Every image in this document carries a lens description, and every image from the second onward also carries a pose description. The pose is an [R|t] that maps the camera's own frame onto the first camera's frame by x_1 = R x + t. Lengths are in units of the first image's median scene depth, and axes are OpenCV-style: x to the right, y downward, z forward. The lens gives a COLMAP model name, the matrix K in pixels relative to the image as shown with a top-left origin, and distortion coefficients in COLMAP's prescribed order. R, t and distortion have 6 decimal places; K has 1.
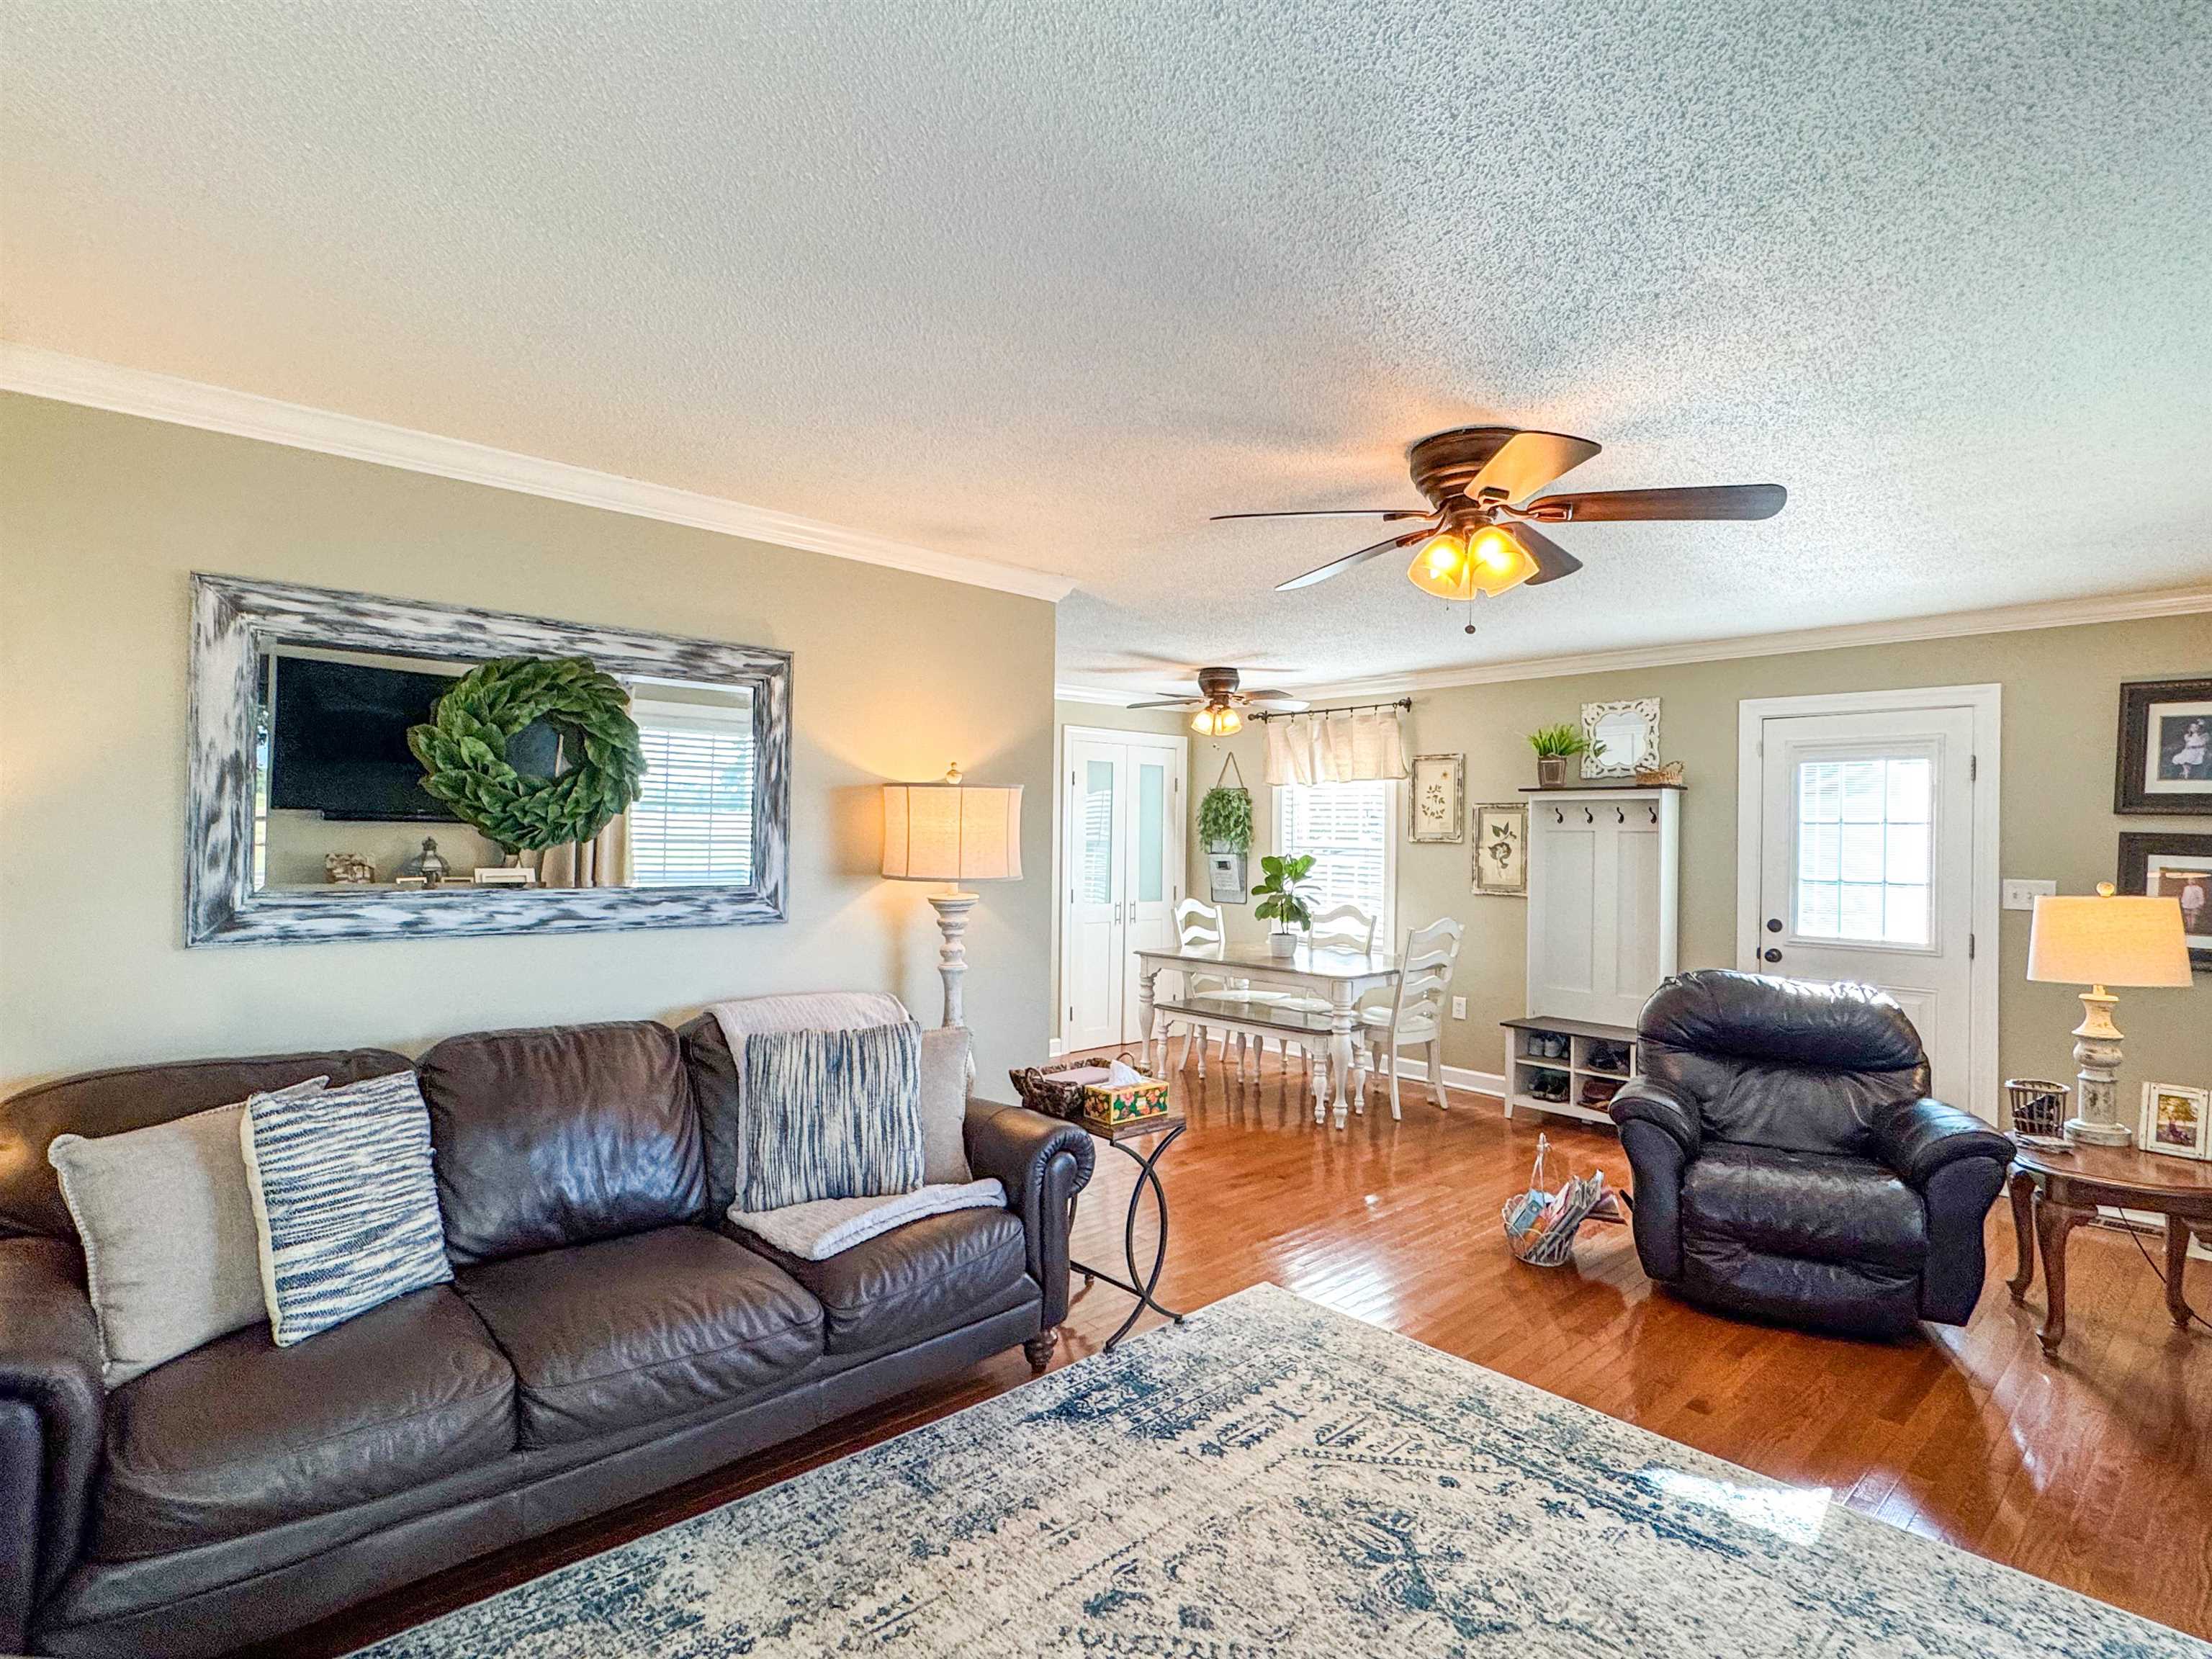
lens RADIAL K [[1114.4, 0, 1106.0], [0, 1114.4, 837.4], [0, 0, 1]] dist [-0.003654, -0.000604]
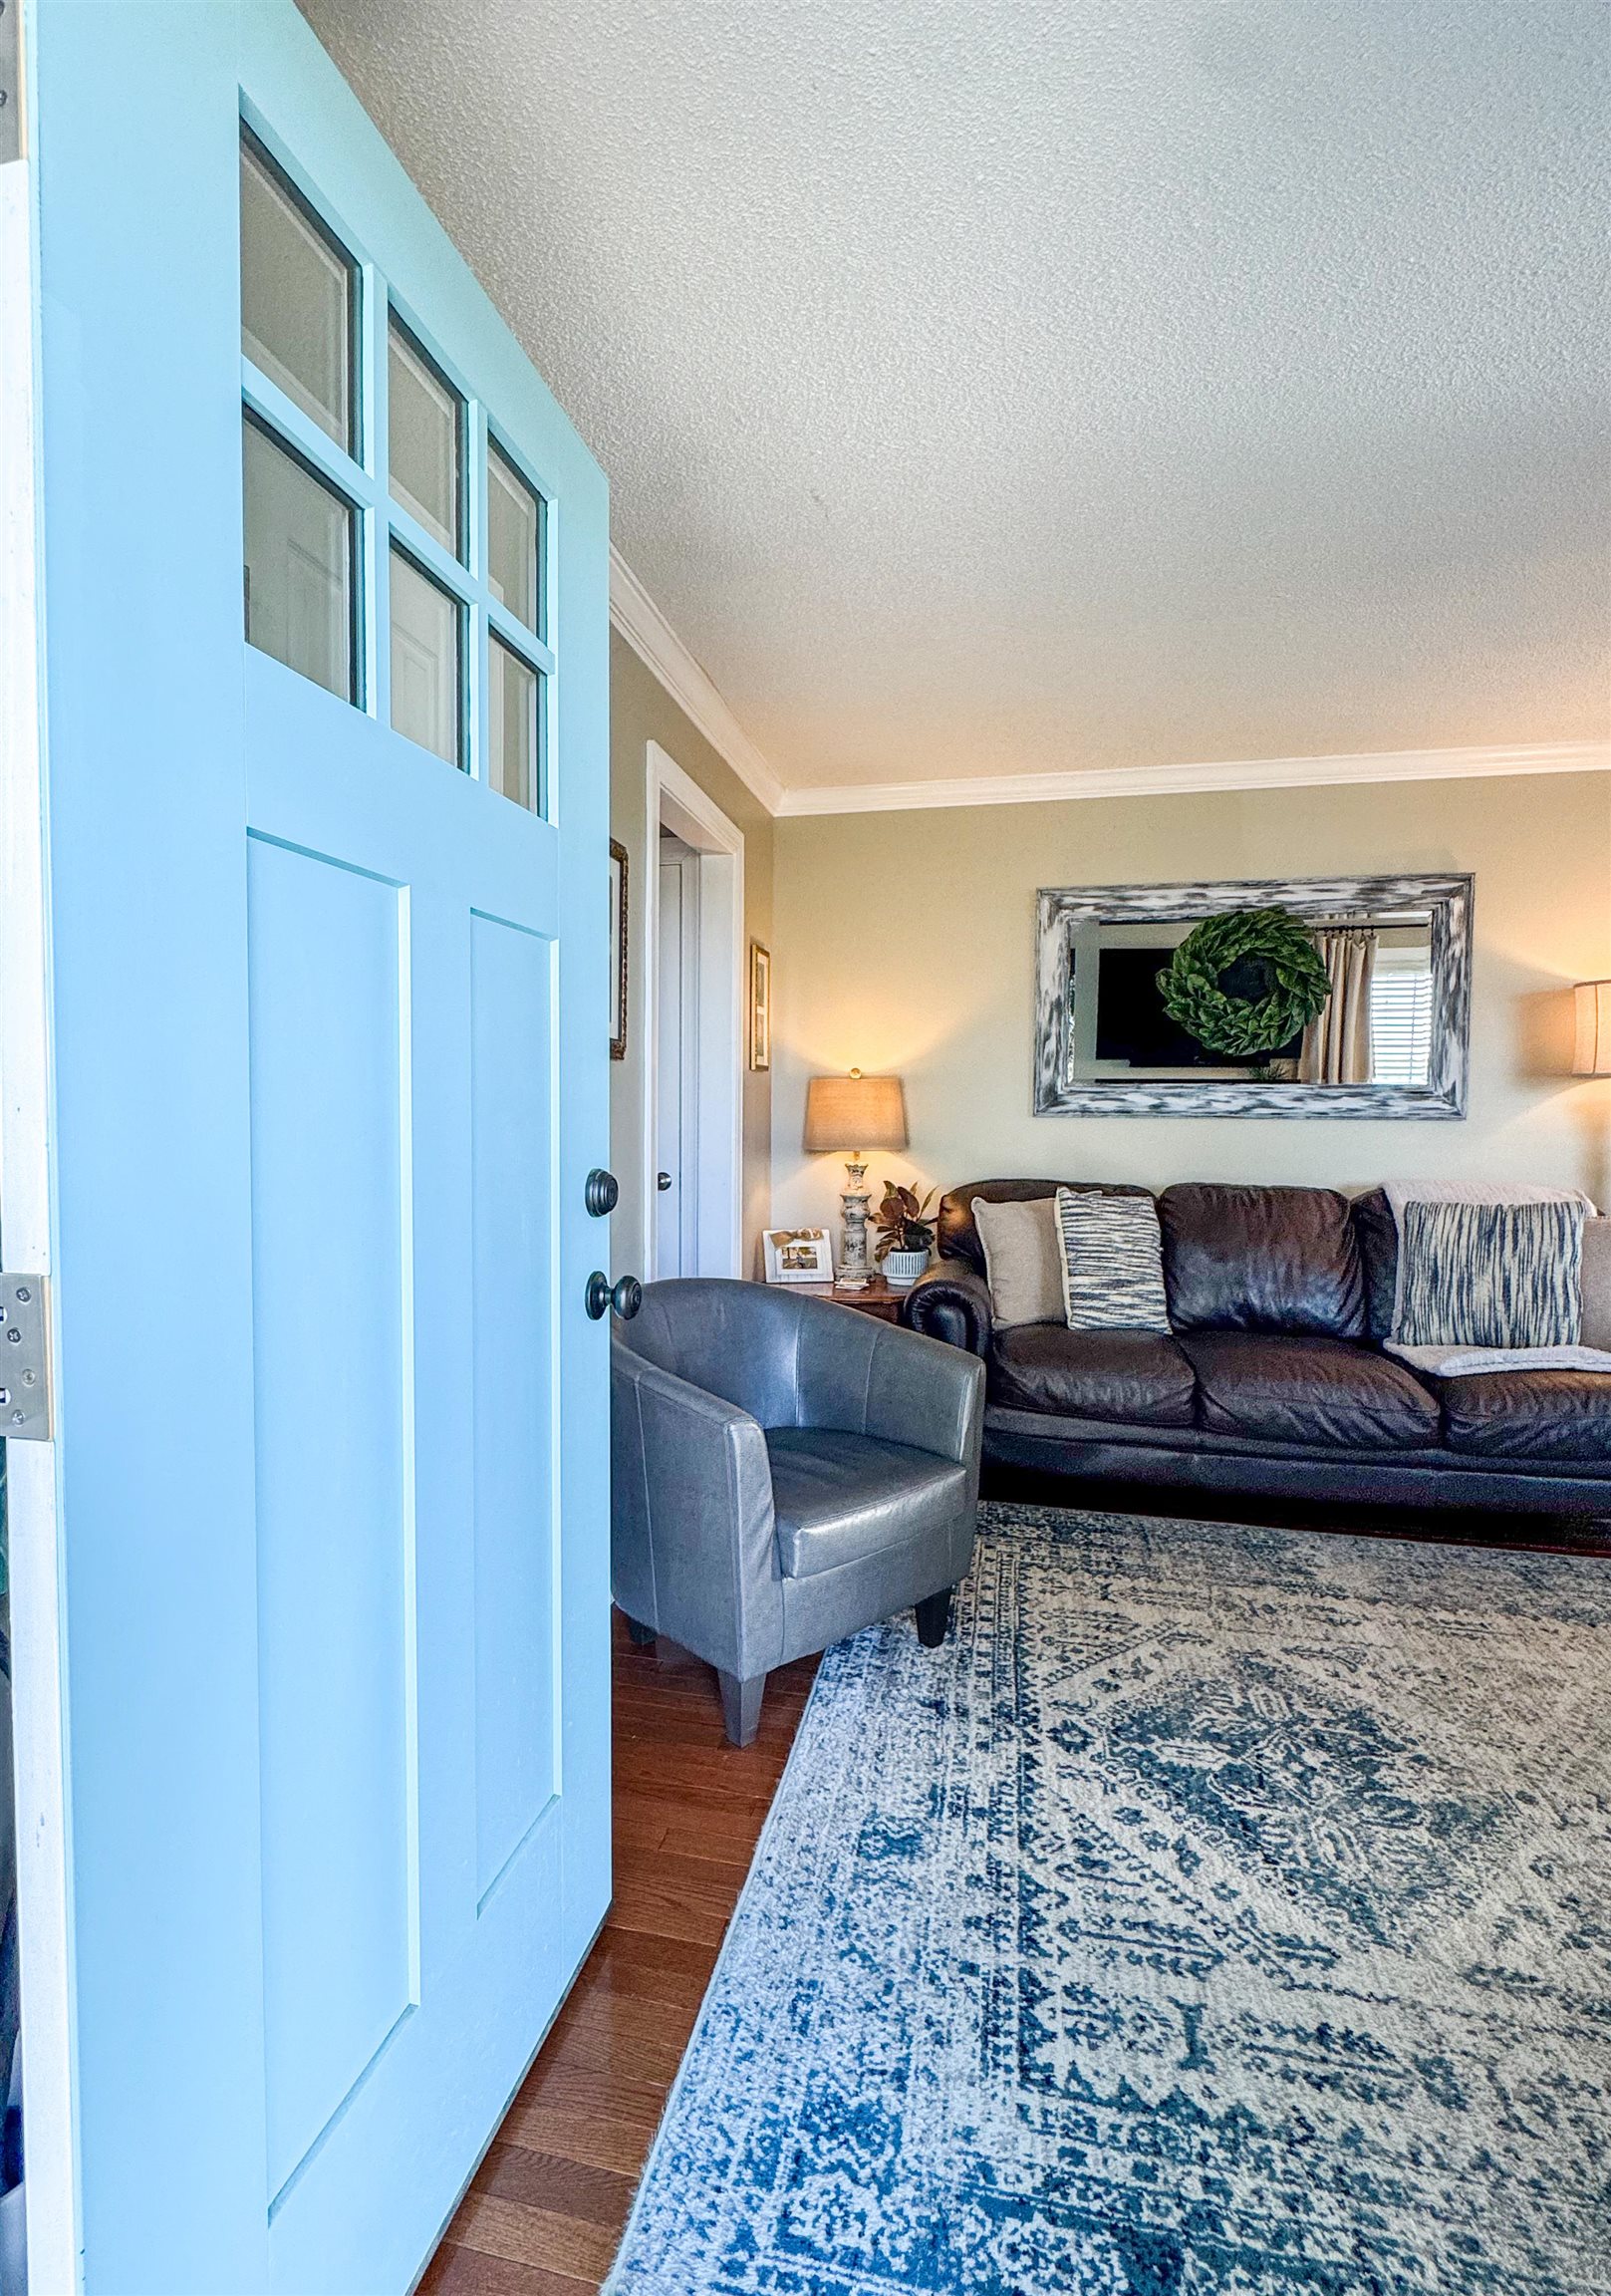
lens RADIAL K [[1092.5, 0, 759.2], [0, 1092.5, 1155.8], [0, 0, 1]] dist [-0.001014, 0.000946]
pose [[0.572253, 0.024476, -0.819712, 0.264172], [0.005961, 0.999404, 0.034003, 0.092371], [0.820055, -0.024345, 0.571766, -0.261407]]
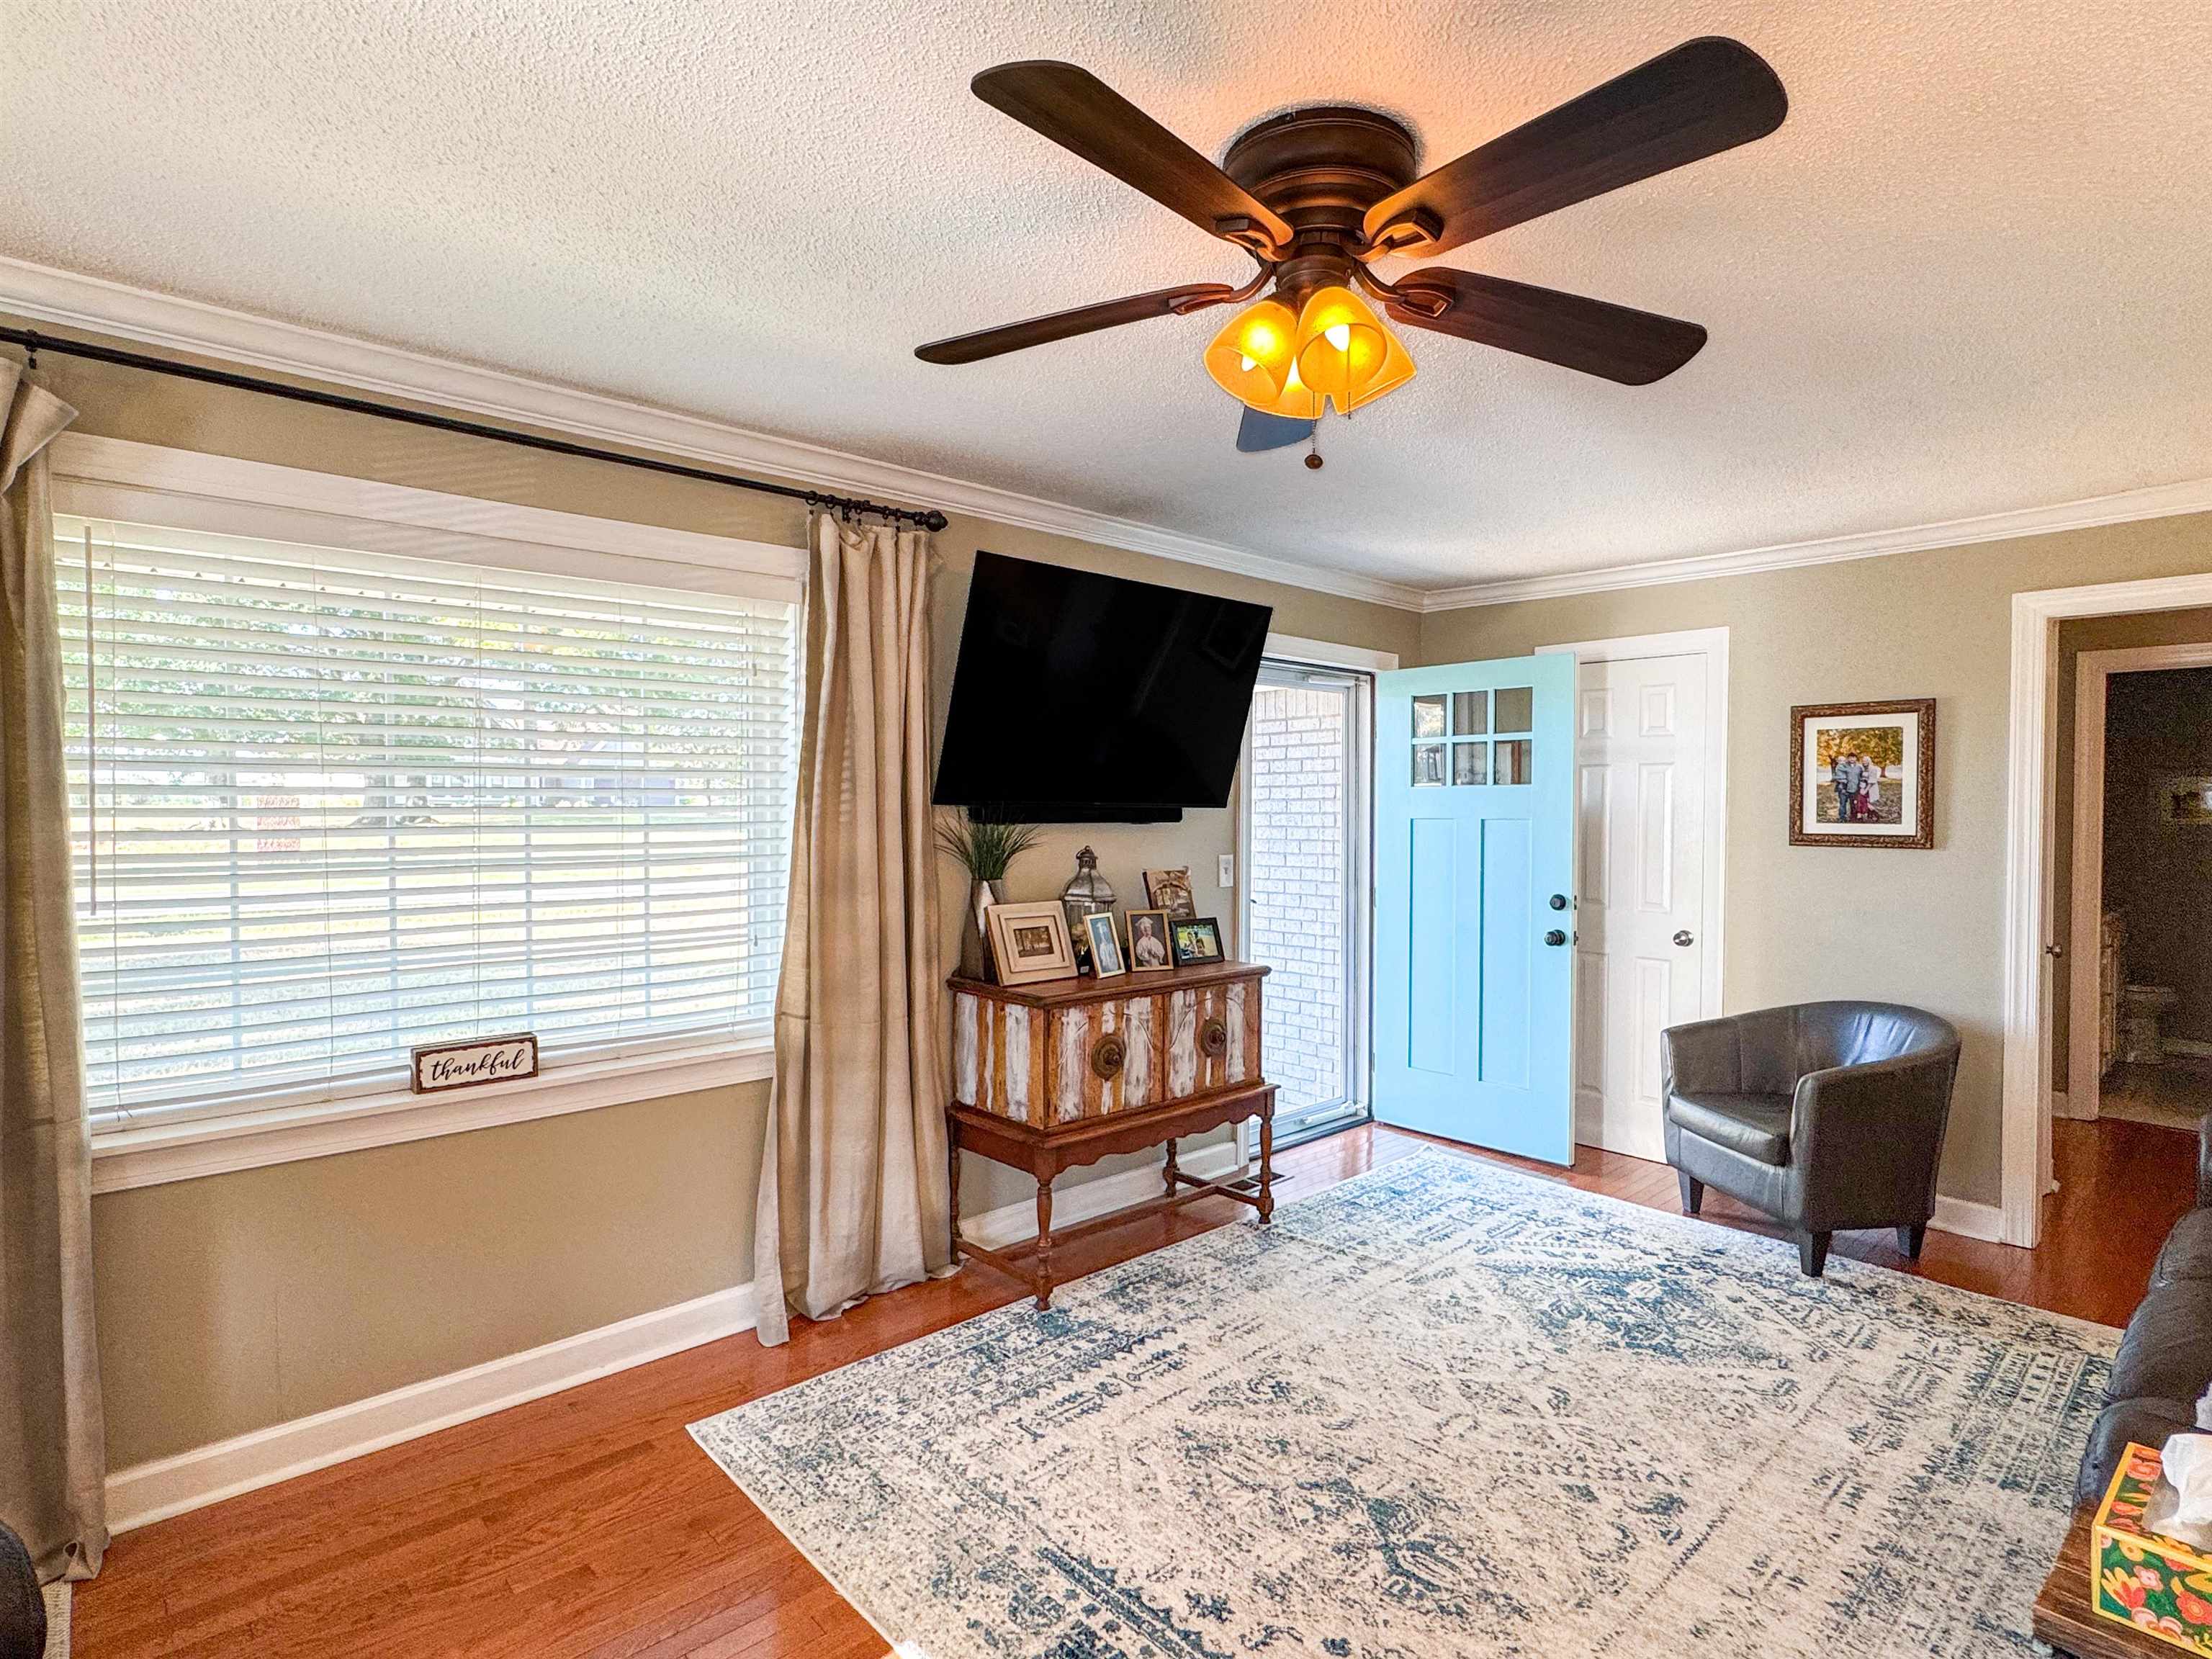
lens RADIAL K [[1202.5, 0, 1106.0], [0, 1202.5, 829.5], [0, 0, 1]] dist [0.035981, -0.000176]
pose [[-0.999680, -0.018534, -0.017234, 0.458258], [-0.018831, 0.999674, 0.017246, 0.006220], [0.016908, 0.017565, -0.999703, 1.702954]]
